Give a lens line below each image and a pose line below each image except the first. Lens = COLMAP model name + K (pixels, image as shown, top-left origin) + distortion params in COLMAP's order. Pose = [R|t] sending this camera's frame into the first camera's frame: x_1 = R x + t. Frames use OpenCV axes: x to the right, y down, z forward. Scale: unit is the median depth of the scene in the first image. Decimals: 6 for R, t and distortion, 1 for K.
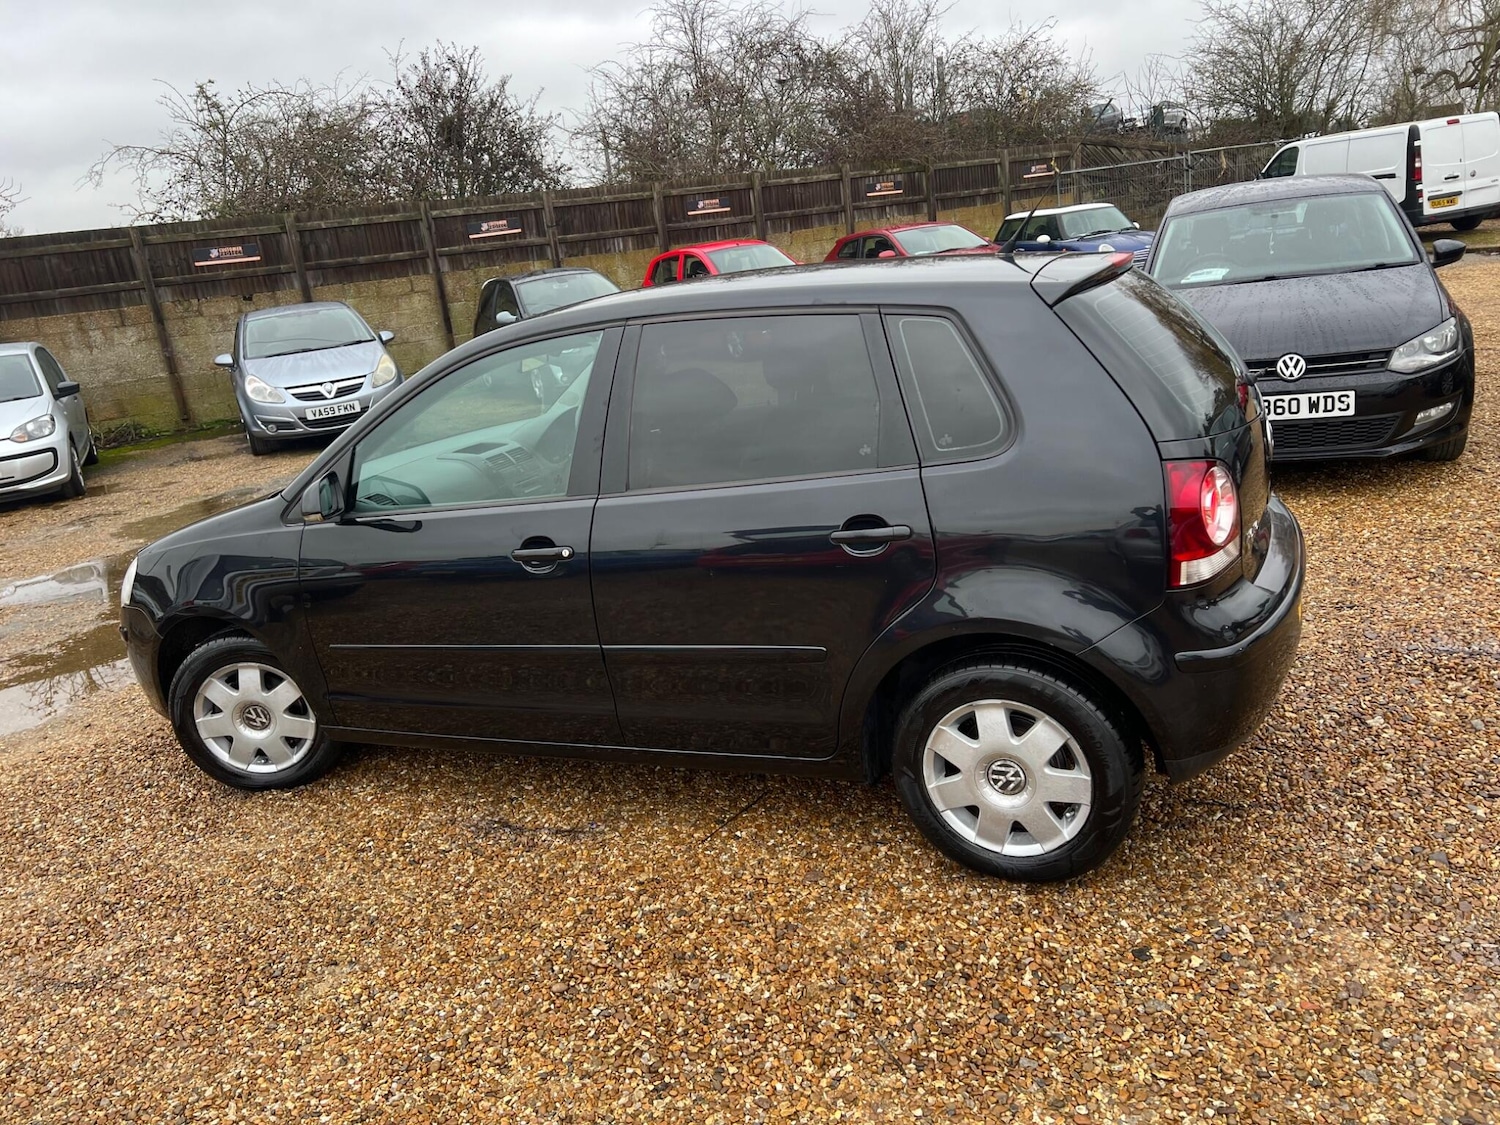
lens RADIAL K [[1133.5, 0, 755.4], [0, 1133.5, 565.5], [0, 0, 1]] dist [0.059997, -0.067103]
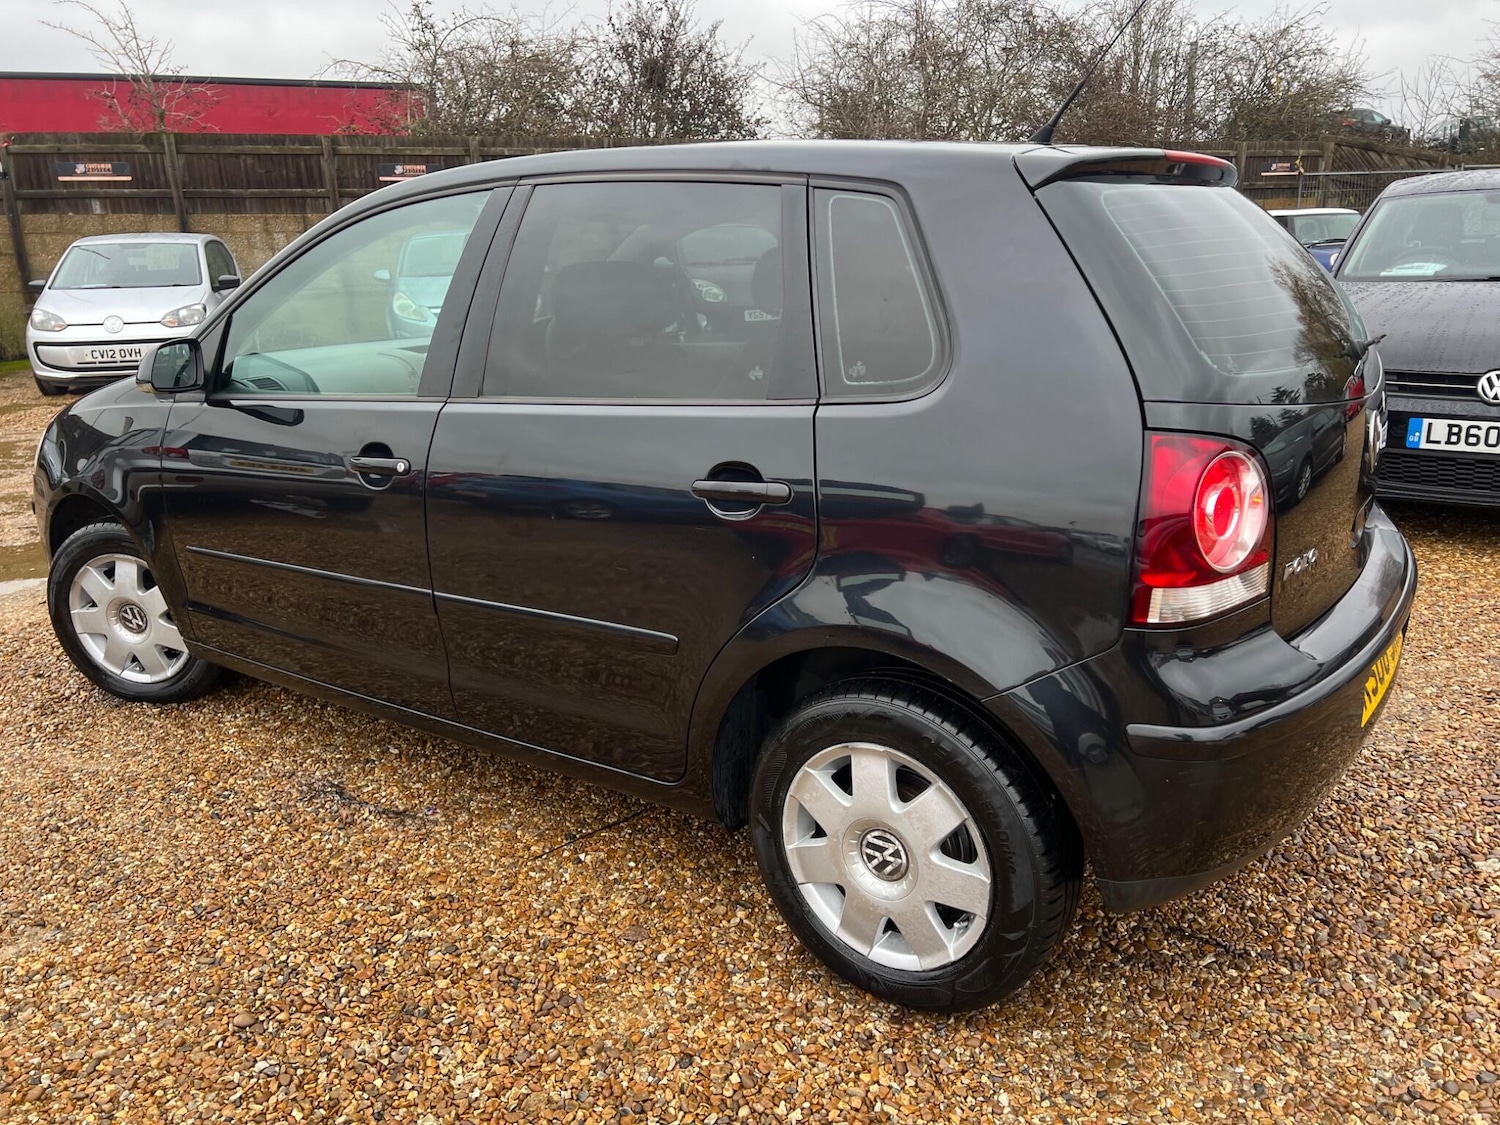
lens RADIAL K [[1133.5, 0, 755.4], [0, 1133.5, 565.5], [0, 0, 1]] dist [0.059997, -0.067103]
pose [[0.976679, 0.146905, -0.156580, 0.197894], [-0.144488, 0.989144, 0.026774, -0.000201], [0.158814, -0.003526, 0.987302, 0.249602]]
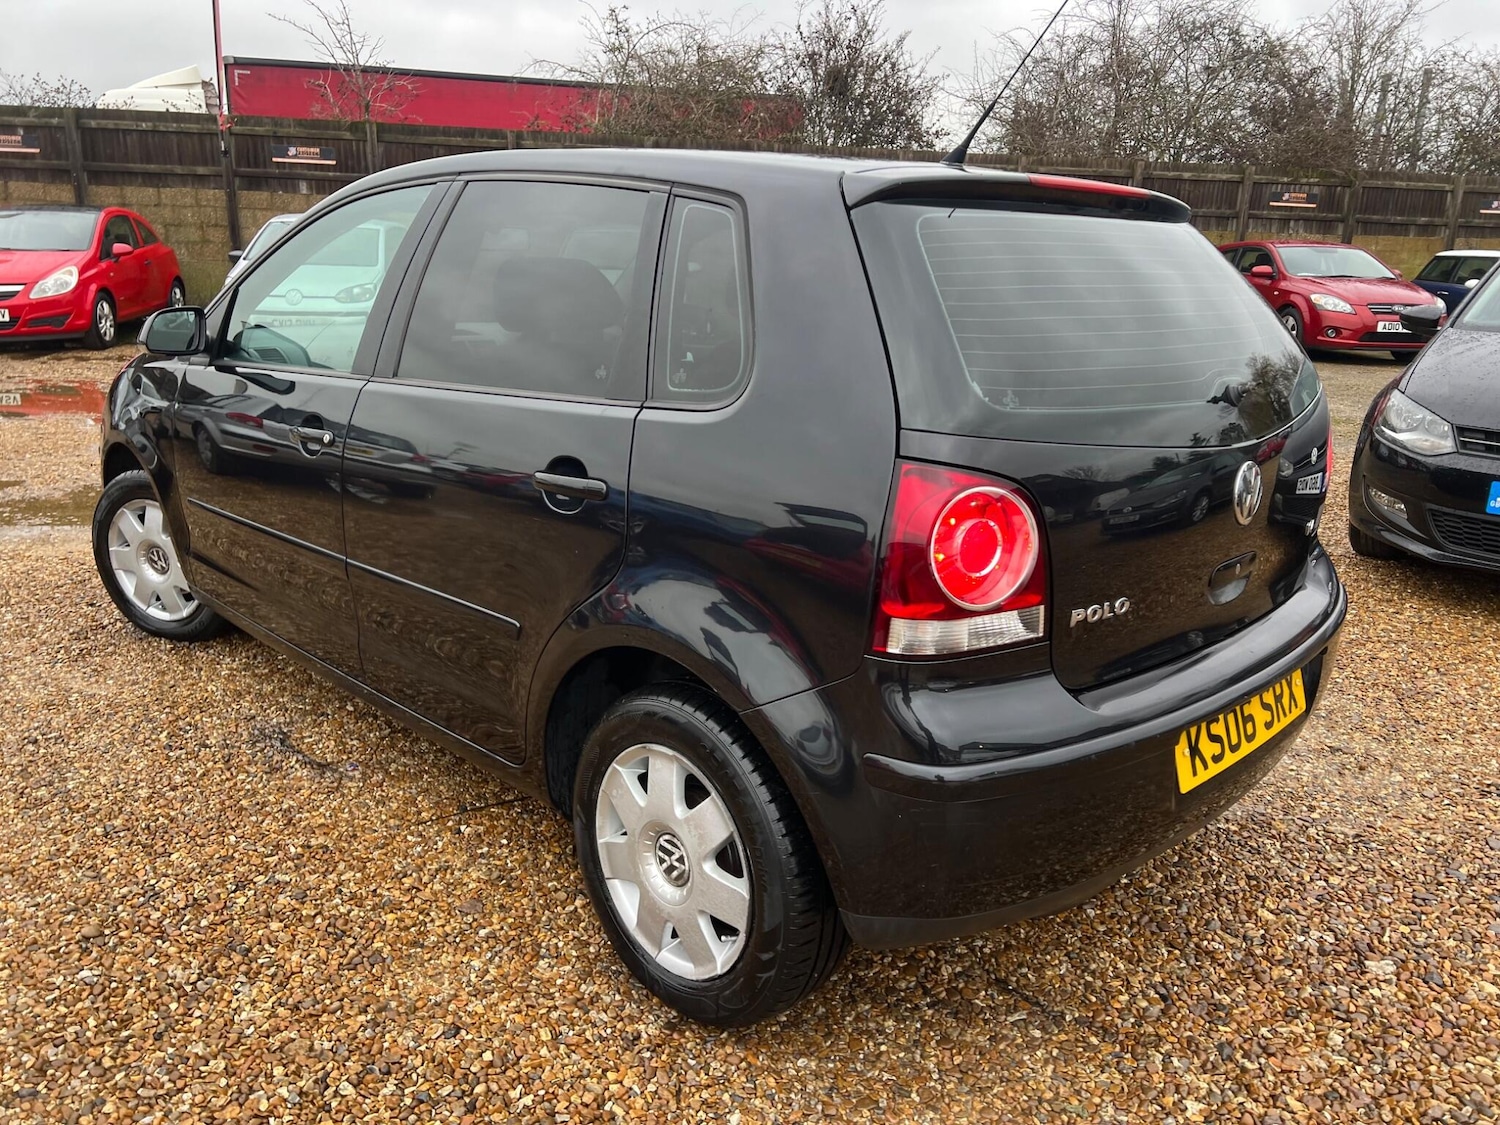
lens RADIAL K [[1132.1, 0, 756.4], [0, 1132.1, 559.2], [0, 0, 1]] dist [0.057372, -0.062215]
pose [[0.922936, 0.238390, -0.302257, 0.383284], [-0.235908, 0.970721, 0.045266, -0.035998], [0.304198, 0.029527, 0.952151, 0.290490]]
